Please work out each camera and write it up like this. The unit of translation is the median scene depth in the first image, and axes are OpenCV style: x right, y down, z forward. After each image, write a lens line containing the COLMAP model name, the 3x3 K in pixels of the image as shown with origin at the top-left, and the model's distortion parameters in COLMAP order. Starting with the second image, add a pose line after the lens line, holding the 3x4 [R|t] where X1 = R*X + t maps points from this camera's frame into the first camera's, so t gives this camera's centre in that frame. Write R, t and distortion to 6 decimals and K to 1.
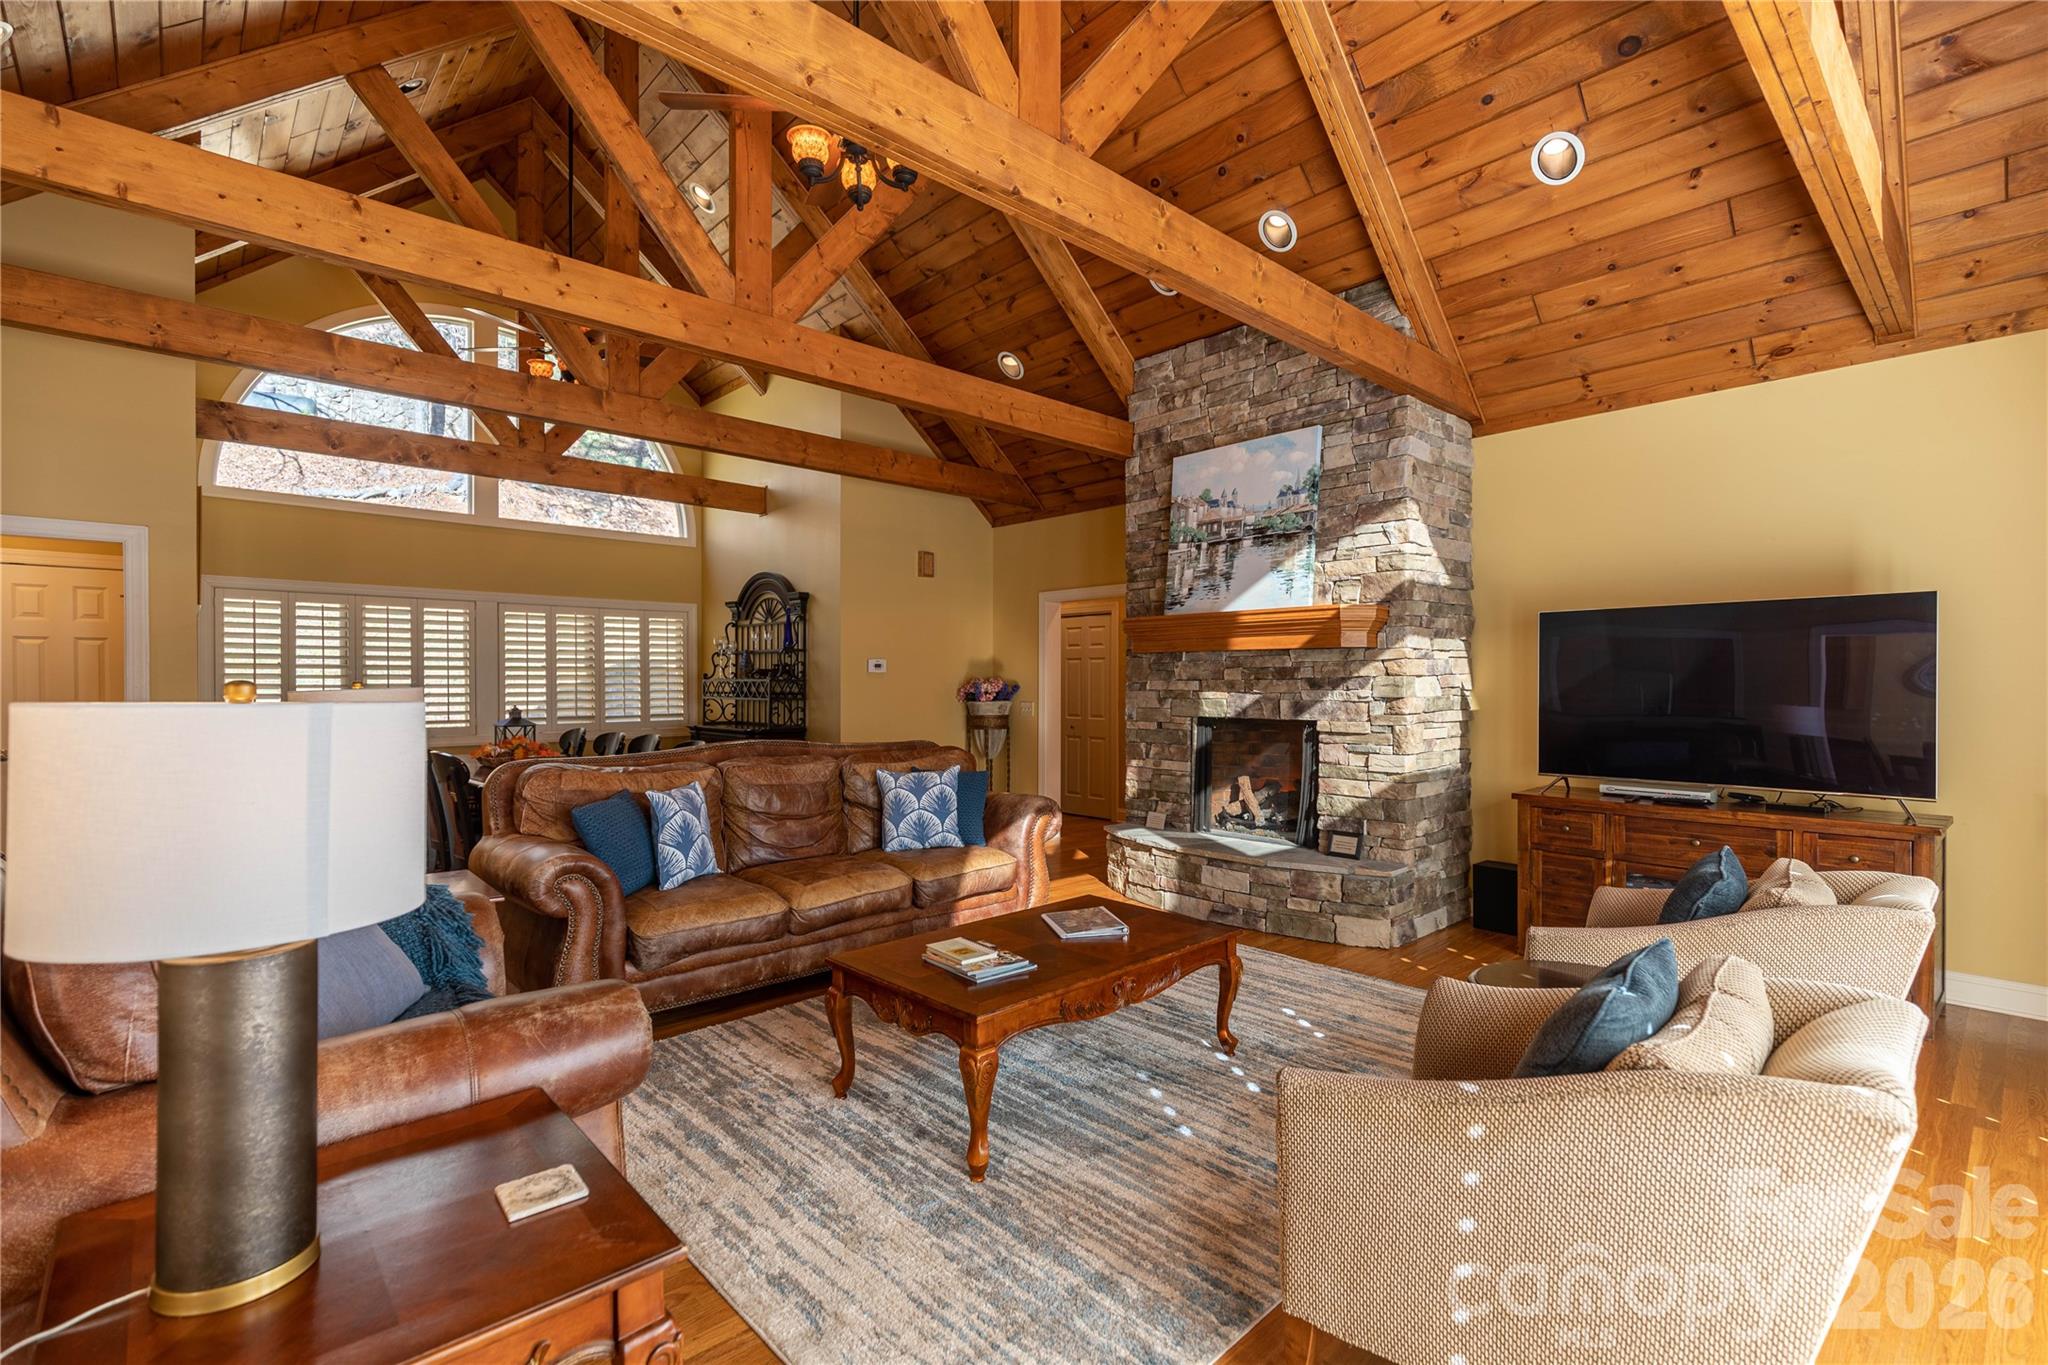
lens RADIAL K [[929.9, 0, 1033.8], [0, 929.9, 689.4], [0, 0, 1]] dist [0.008992, -0.001431]
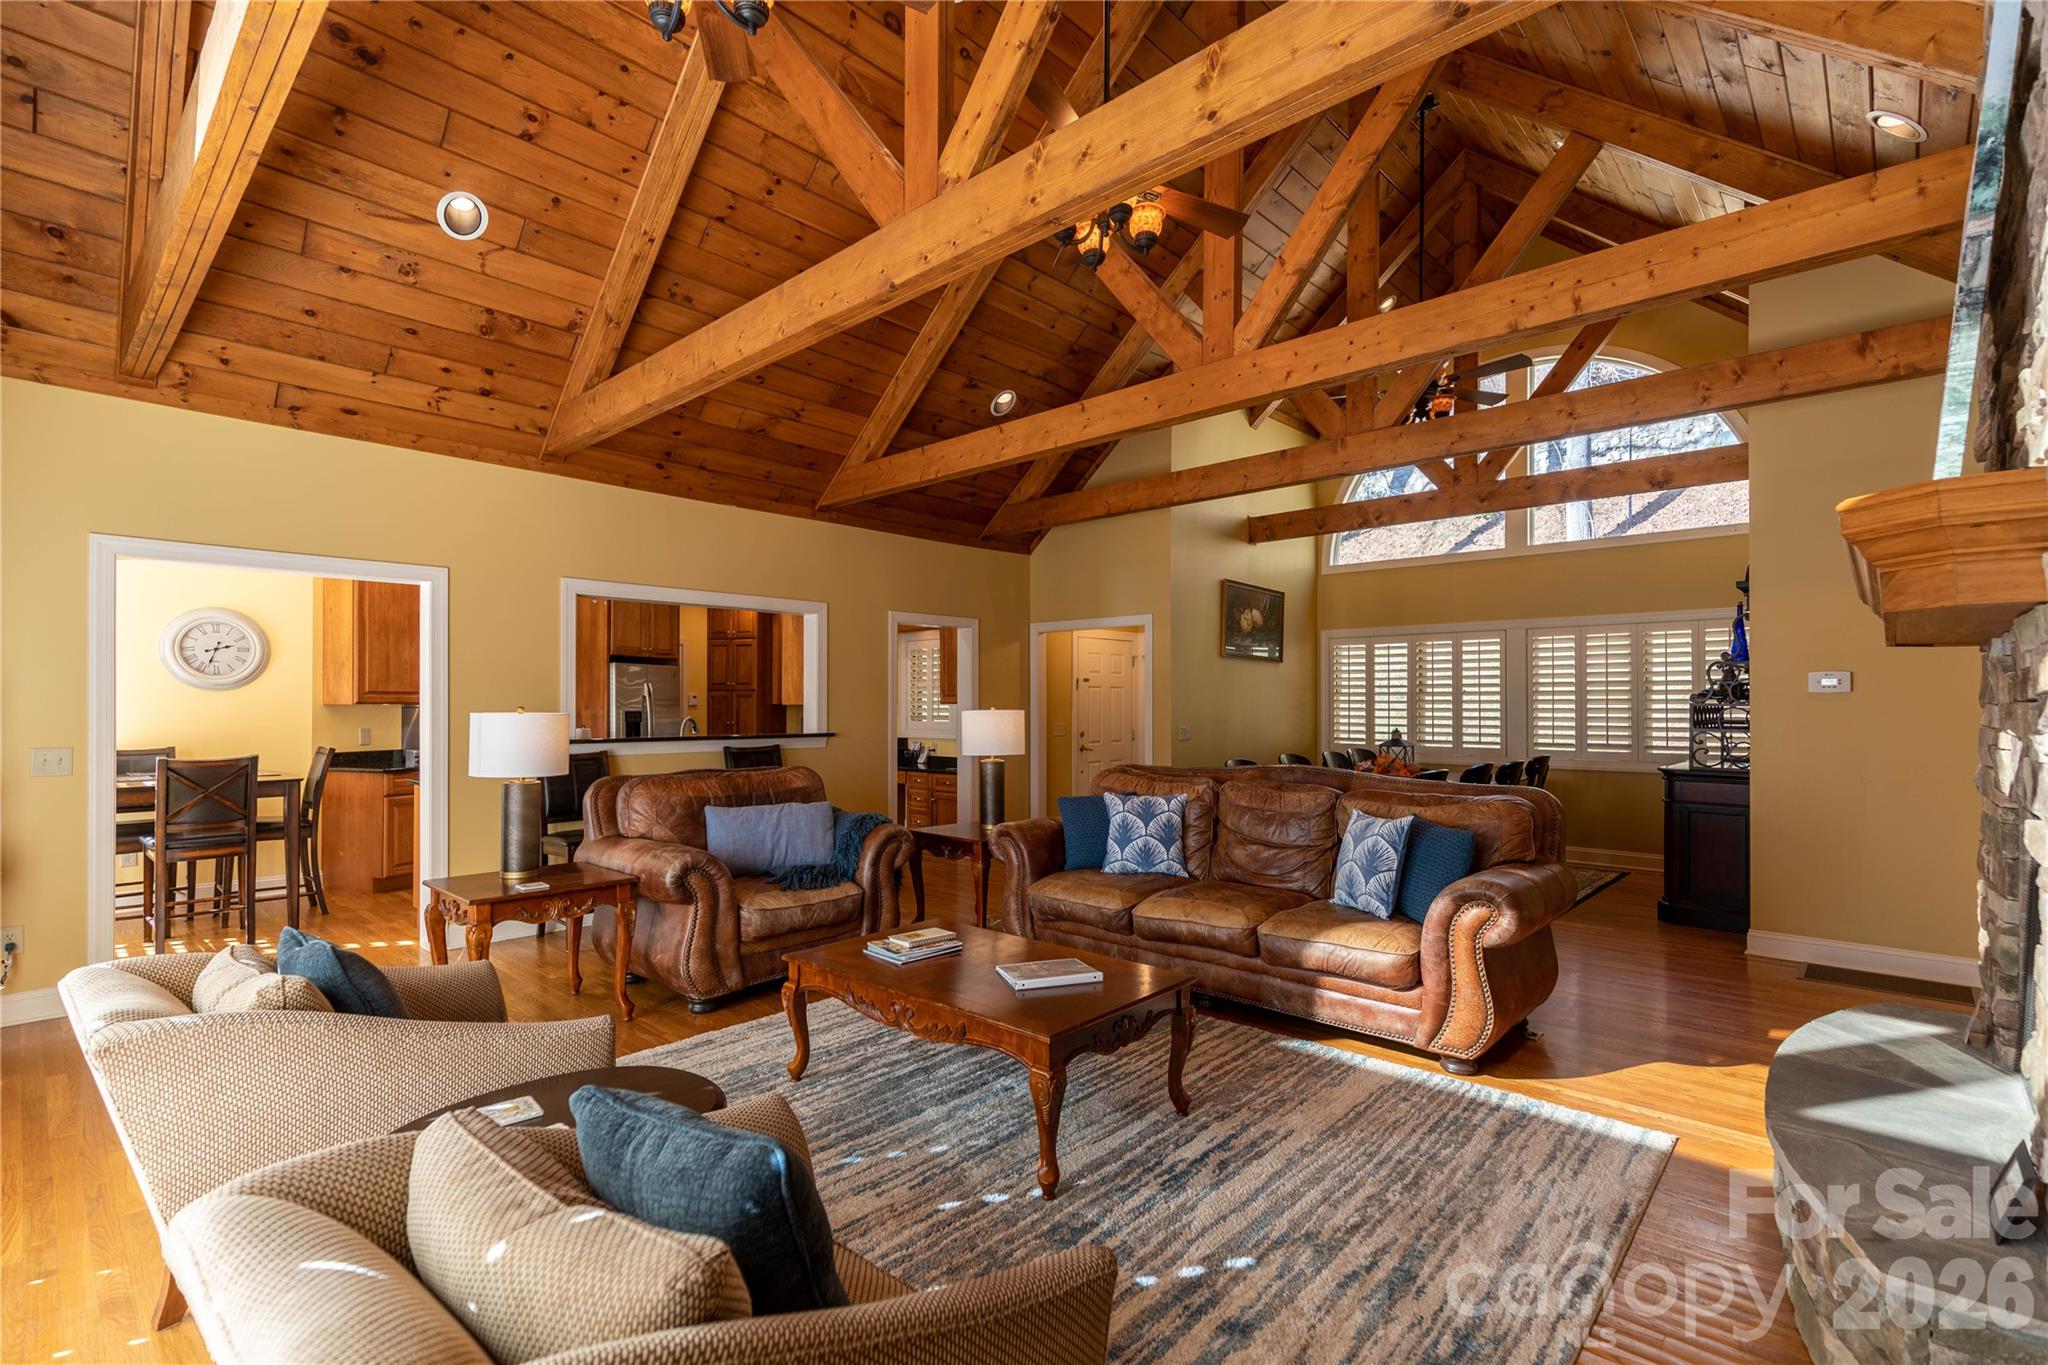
lens RADIAL K [[929.9, 0, 1023.0], [0, 929.9, 689.2], [0, 0, 1]] dist [0.008992, -0.001431]
pose [[0.070515, -0.018820, -0.997333, 0.758265], [-0.009413, 0.999765, -0.019531, -0.004579], [0.997466, 0.010765, 0.070321, 0.718744]]
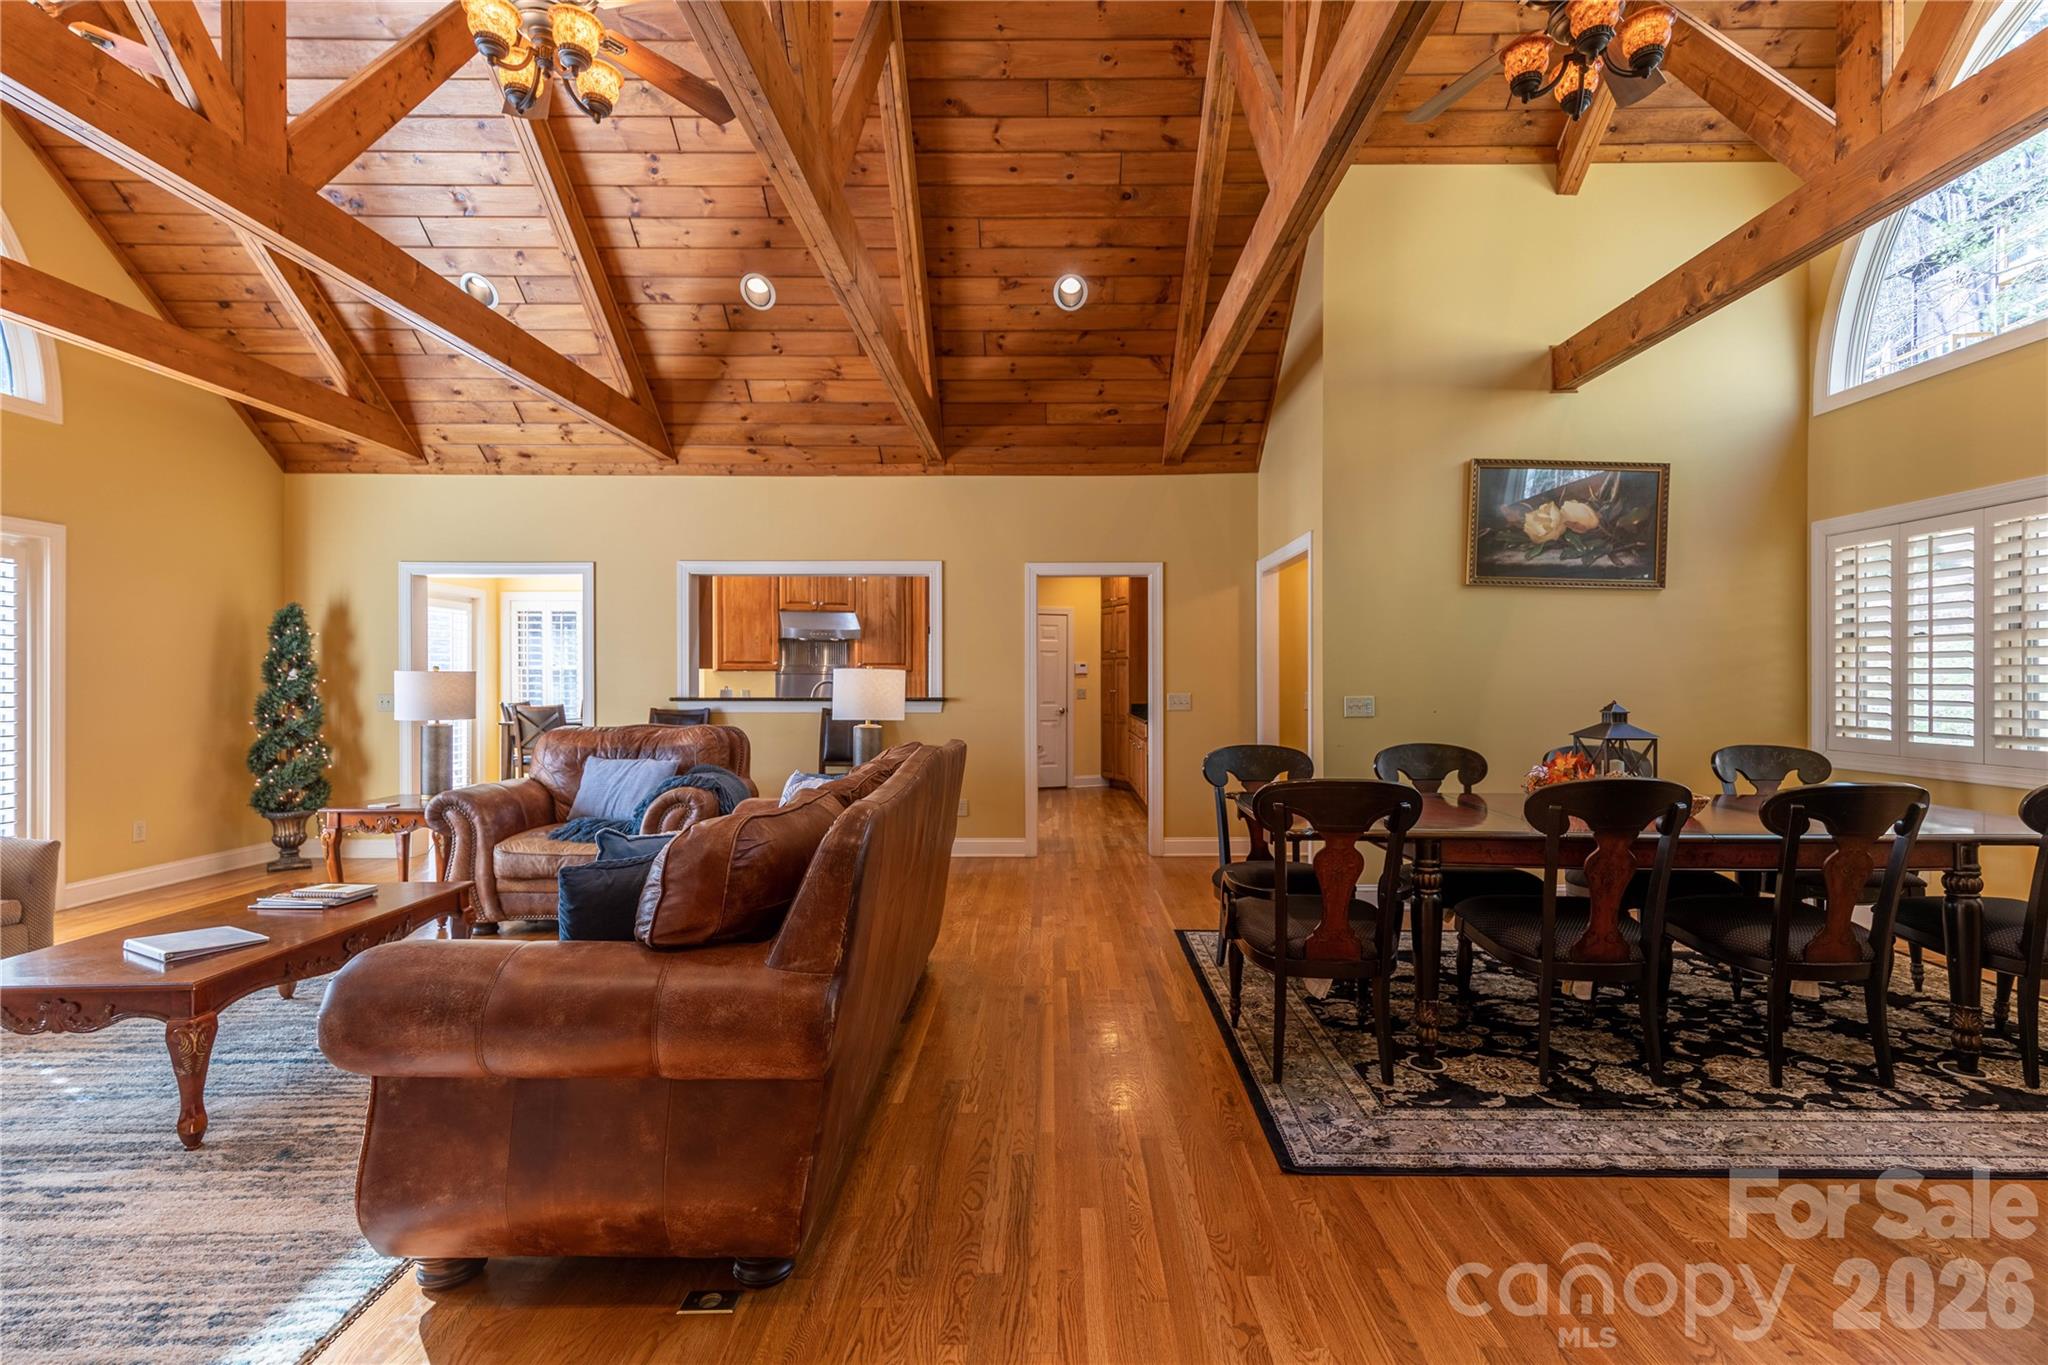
lens RADIAL K [[929.9, 0, 1078.9], [0, 929.9, 669.4], [0, 0, 1]] dist [0.008992, -0.001431]
pose [[-0.678994, -0.013612, -0.734017, 0.229532], [-0.007615, 0.999905, -0.011498, 0.008853], [0.734104, -0.002218, -0.679034, 1.503123]]
